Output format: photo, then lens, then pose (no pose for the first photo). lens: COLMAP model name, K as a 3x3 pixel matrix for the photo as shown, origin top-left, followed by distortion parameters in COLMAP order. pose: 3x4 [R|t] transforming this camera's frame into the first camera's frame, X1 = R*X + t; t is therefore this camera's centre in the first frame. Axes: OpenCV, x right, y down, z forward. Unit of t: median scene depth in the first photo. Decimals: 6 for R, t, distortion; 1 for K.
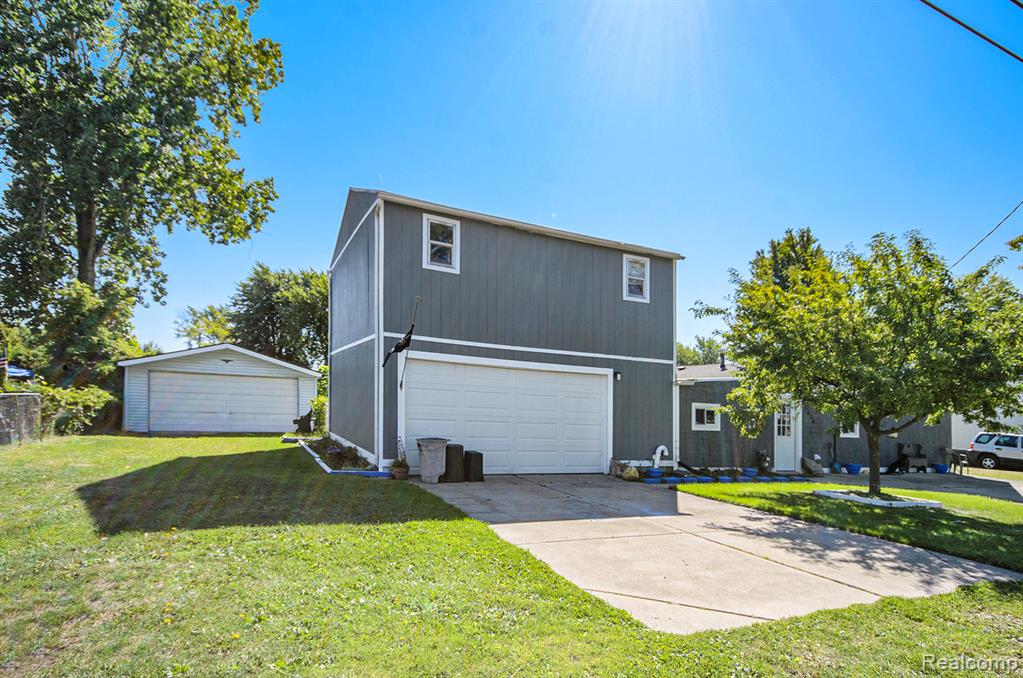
lens RADIAL K [[551.0, 0, 496.1], [0, 551.0, 395.8], [0, 0, 1]] dist [0.006368, 0.001108]
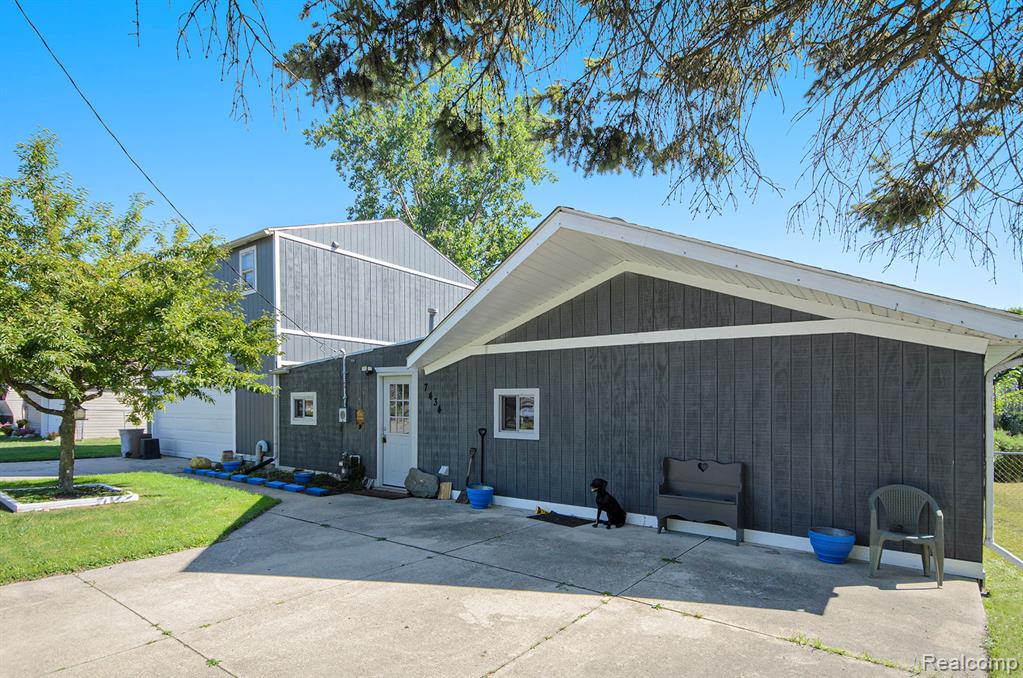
lens RADIAL K [[545.2, 0, 510.0], [0, 545.2, 414.5], [0, 0, 1]] dist [0.001491, 0.000682]
pose [[0.478063, -0.036573, -0.877564, 1.330232], [0.023955, 0.999304, -0.028596, 0.083284], [0.877999, -0.007351, 0.478606, 0.932762]]
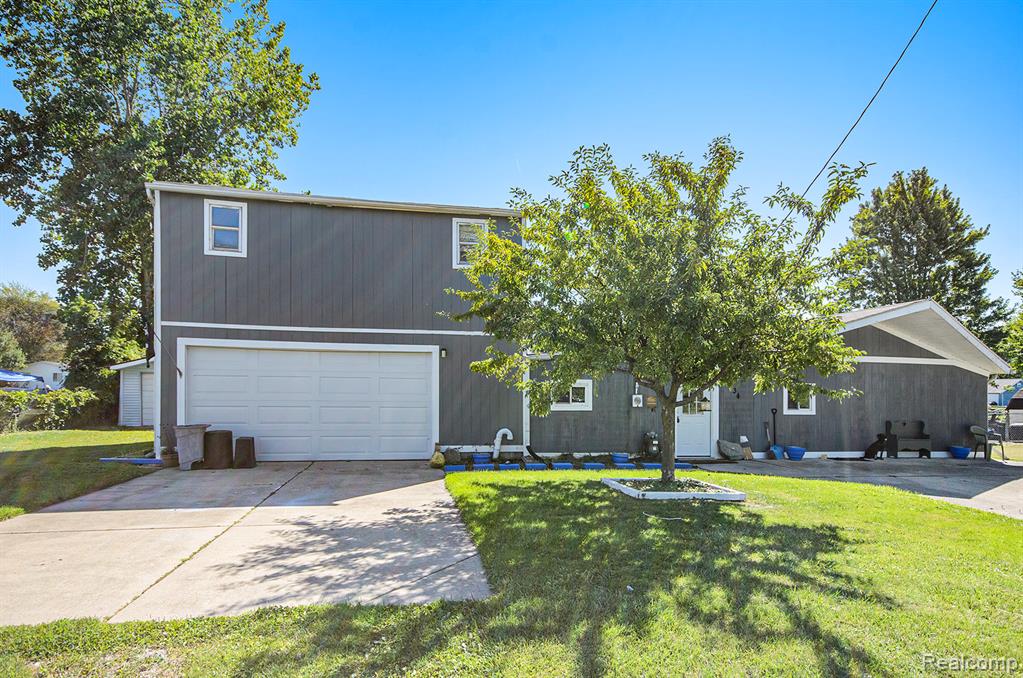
lens RADIAL K [[538.6, 0, 521.2], [0, 538.6, 386.1], [0, 0, 1]] dist [0.007839, 0.000910]
pose [[0.966758, -0.039711, -0.252591, 0.552826], [0.038757, 0.999210, -0.008756, 0.030915], [0.252739, -0.001325, 0.967534, 0.167542]]
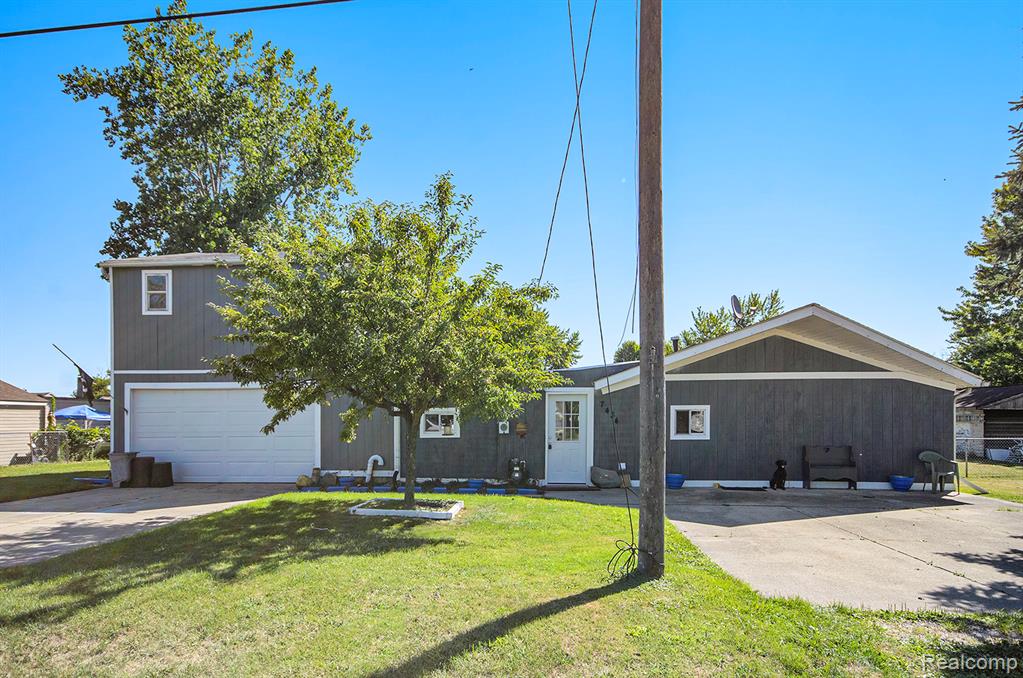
lens RADIAL K [[575.0, 0, 512.4], [0, 575.0, 421.0], [0, 0, 1]] dist [0.016242, 0.000289]
pose [[0.851899, -0.056397, -0.520661, 1.036871], [0.056331, 0.998285, -0.015963, 0.061019], [0.520668, -0.015730, 0.853614, 0.270082]]
